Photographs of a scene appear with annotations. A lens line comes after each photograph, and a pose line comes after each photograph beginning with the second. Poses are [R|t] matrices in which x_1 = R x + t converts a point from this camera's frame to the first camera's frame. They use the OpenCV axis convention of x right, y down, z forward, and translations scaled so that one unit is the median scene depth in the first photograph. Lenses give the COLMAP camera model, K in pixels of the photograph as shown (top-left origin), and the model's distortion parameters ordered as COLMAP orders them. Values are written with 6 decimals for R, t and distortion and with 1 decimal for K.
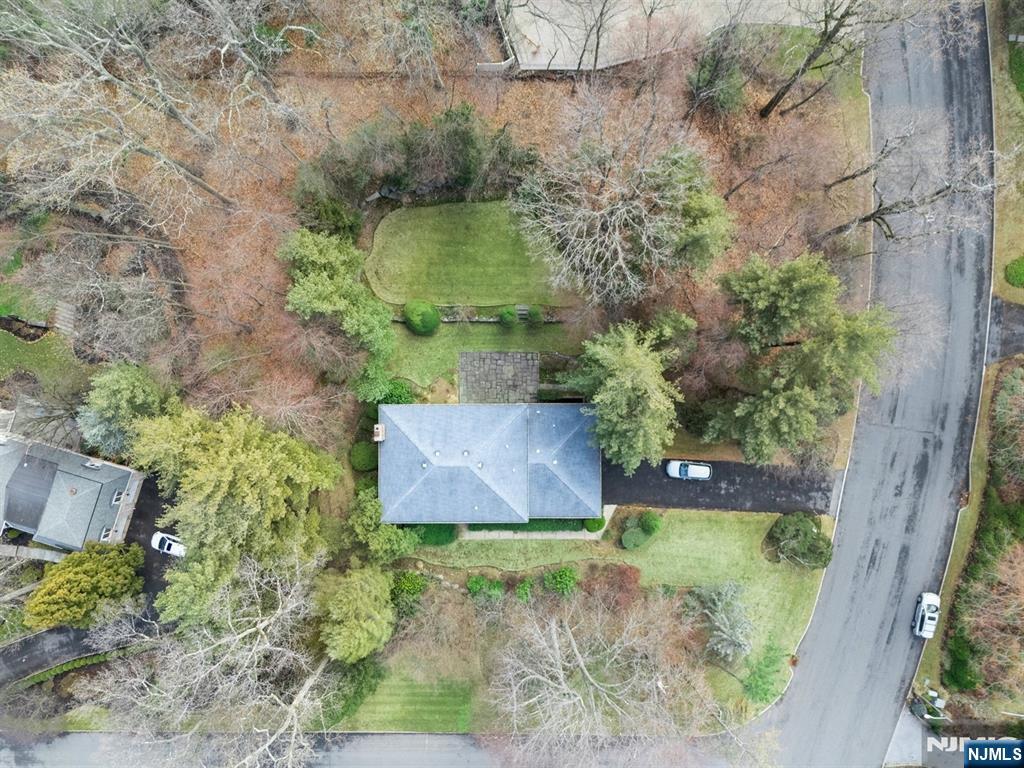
lens RADIAL K [[715.6, 0, 512.0], [0, 715.6, 384.0], [0, 0, 1]] dist [0.091774, -0.070682]
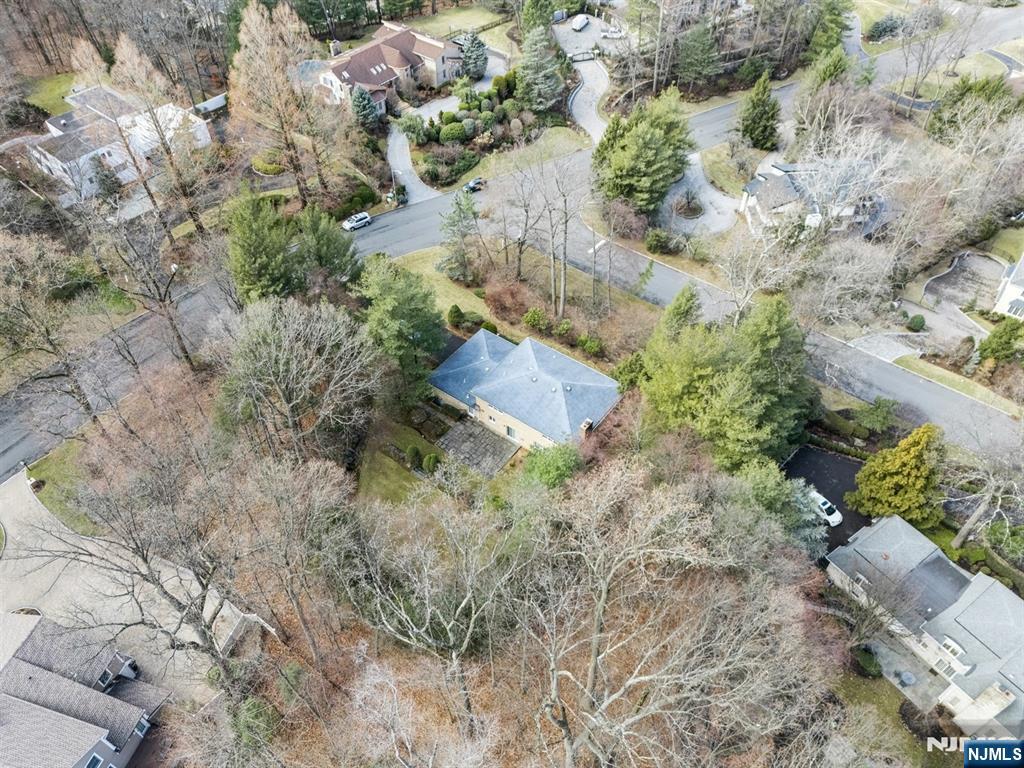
lens RADIAL K [[715.6, 0, 512.0], [0, 715.6, 384.0], [0, 0, 1]] dist [0.091774, -0.070682]
pose [[-0.799431, -0.443015, 0.405768, -0.483137], [0.600559, -0.606682, 0.520831, -0.509304], [0.015436, 0.660057, 0.751057, 0.102824]]
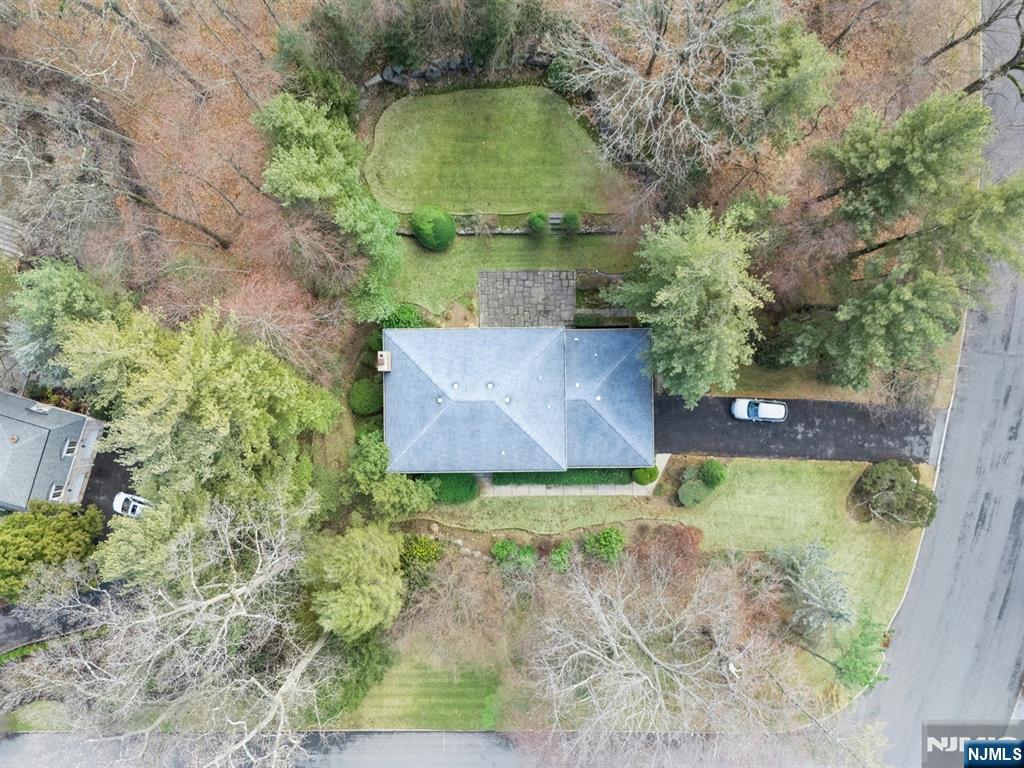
lens RADIAL K [[715.6, 0, 512.0], [0, 715.6, 384.0], [0, 0, 1]] dist [0.091774, -0.070682]
pose [[0.999937, -0.010001, -0.005152, -0.032986], [0.009946, 0.999896, -0.010445, 0.096979], [0.005256, 0.010393, 0.999932, 0.172307]]
